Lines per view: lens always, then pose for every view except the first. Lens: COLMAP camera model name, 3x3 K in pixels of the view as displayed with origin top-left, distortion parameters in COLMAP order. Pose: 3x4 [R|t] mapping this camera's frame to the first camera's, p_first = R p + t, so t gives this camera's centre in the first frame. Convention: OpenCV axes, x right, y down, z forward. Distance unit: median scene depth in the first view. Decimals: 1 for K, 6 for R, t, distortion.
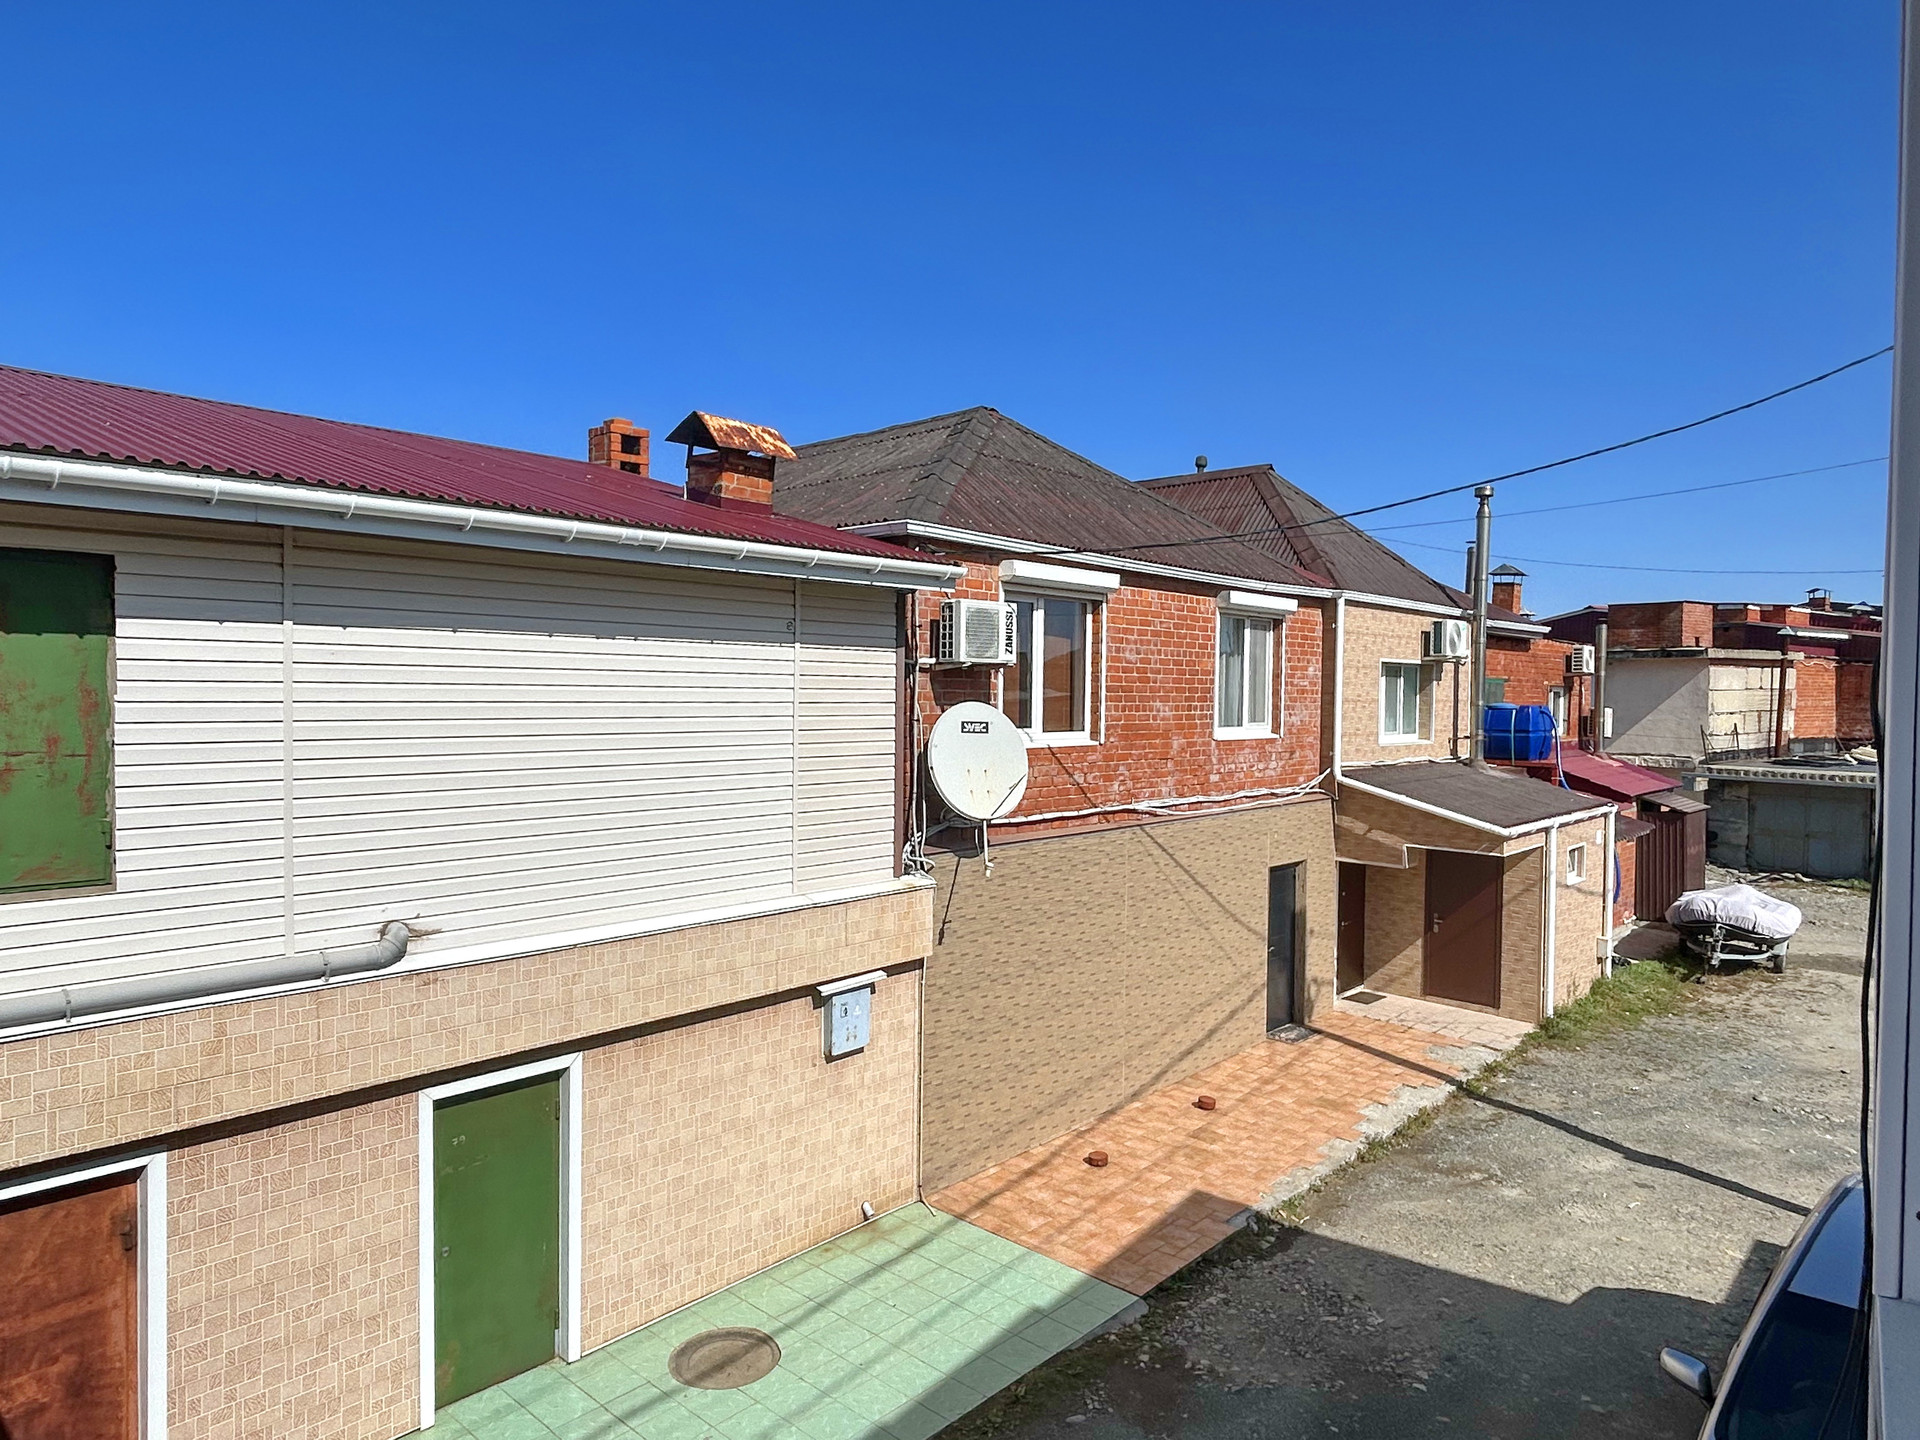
lens RADIAL K [[1169.5, 0, 960.0], [0, 1169.5, 720.0], [0, 0, 1]] dist [-0.000926, -0.002332]
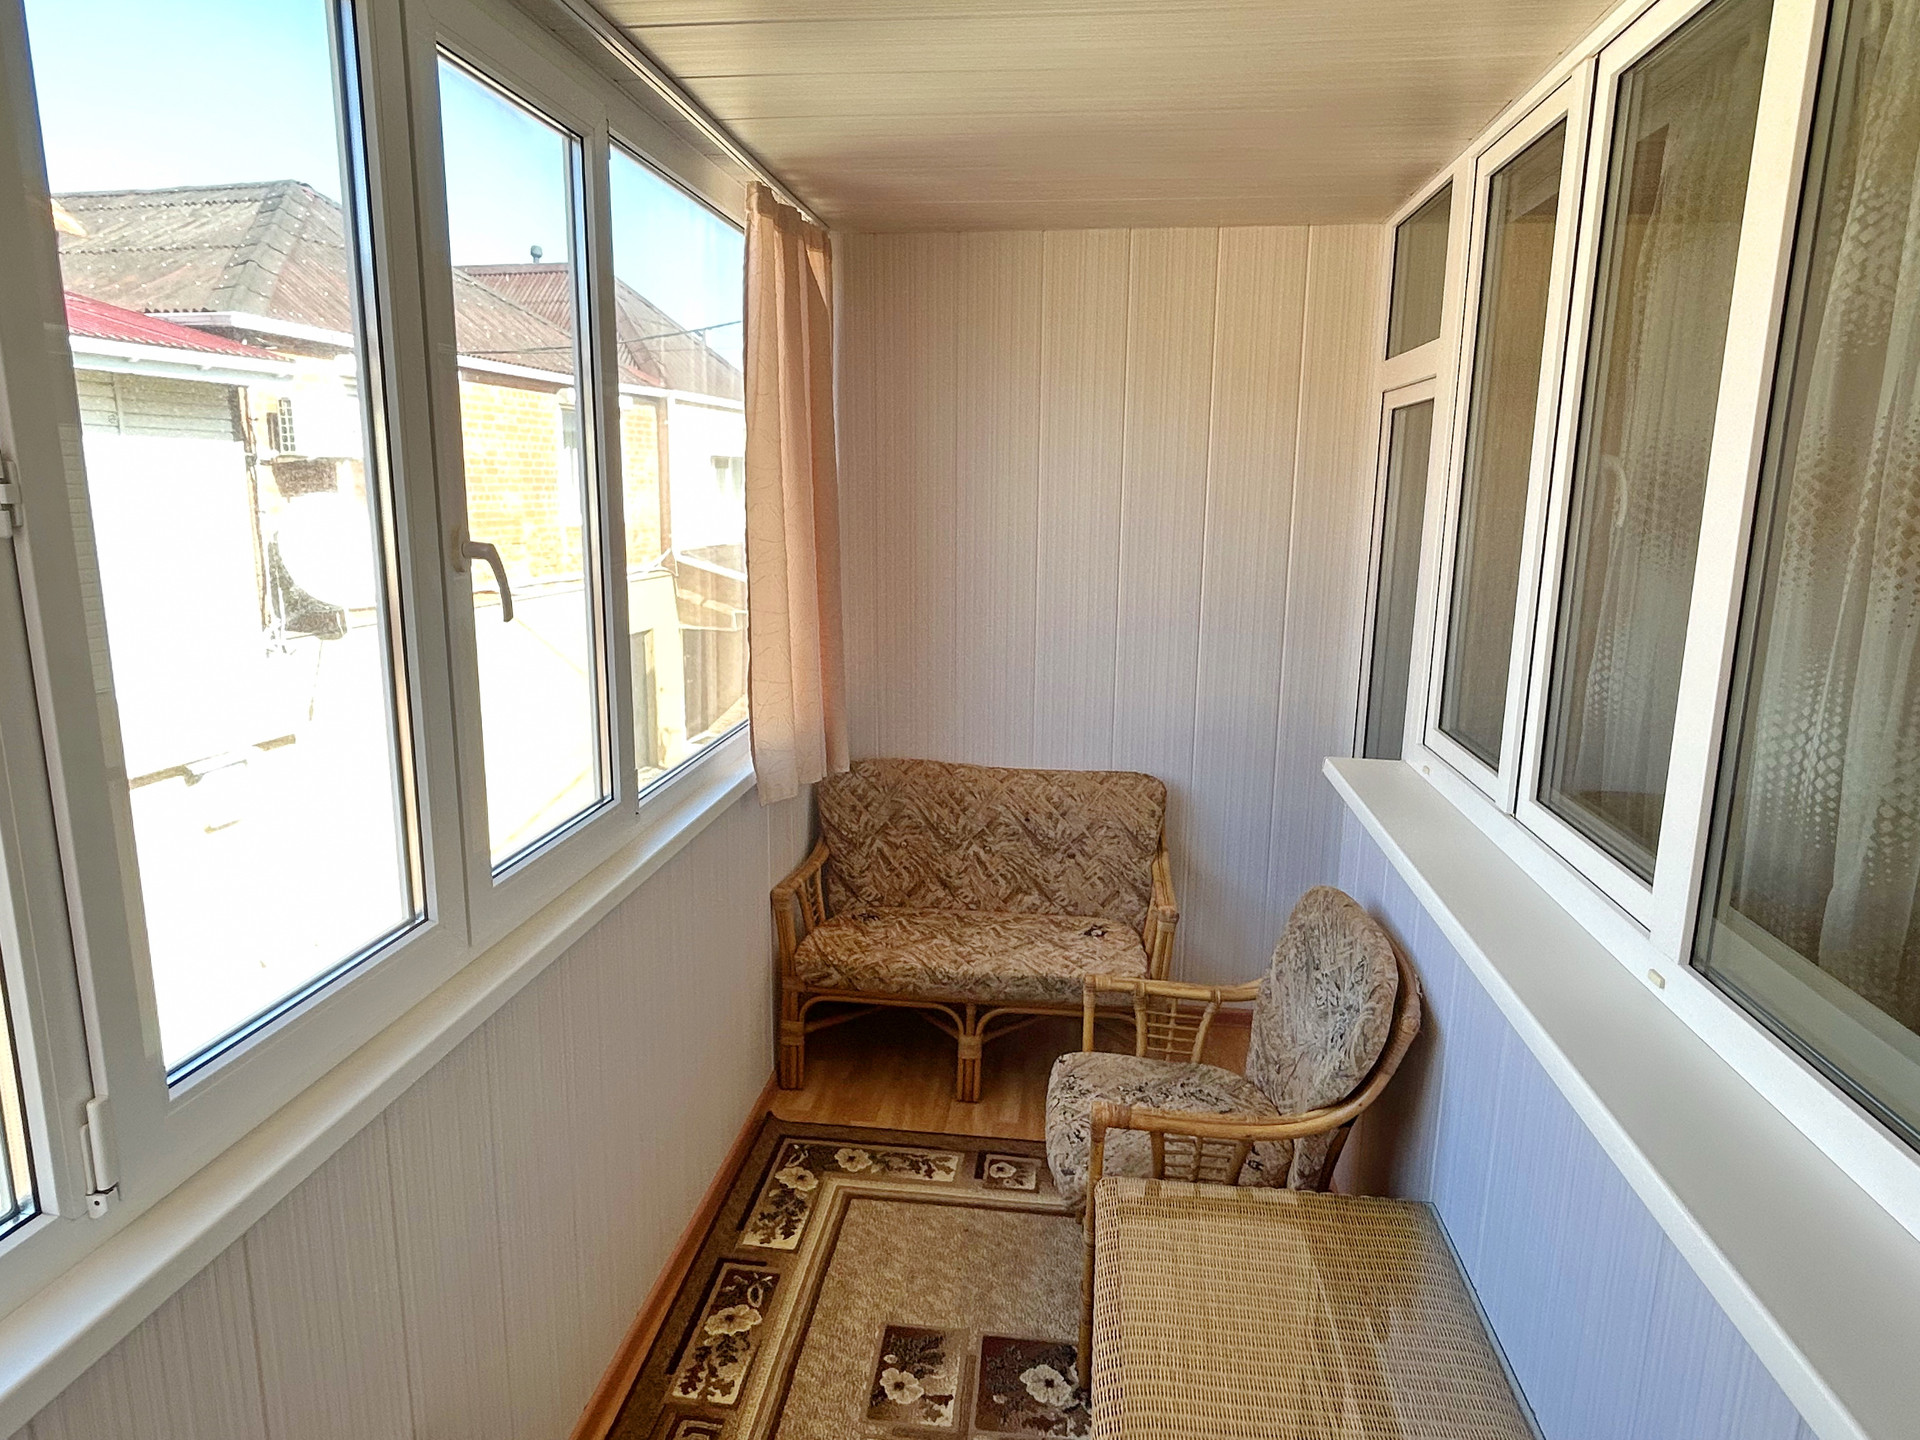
lens RADIAL K [[1169.5, 0, 960.0], [0, 1169.5, 720.0], [0, 0, 1]] dist [-0.000926, -0.002332]
pose [[0.866179, -0.096612, 0.490306, -0.024103], [0.004674, 0.982658, 0.185370, -0.006654], [-0.499712, -0.158272, 0.851609, -0.204172]]
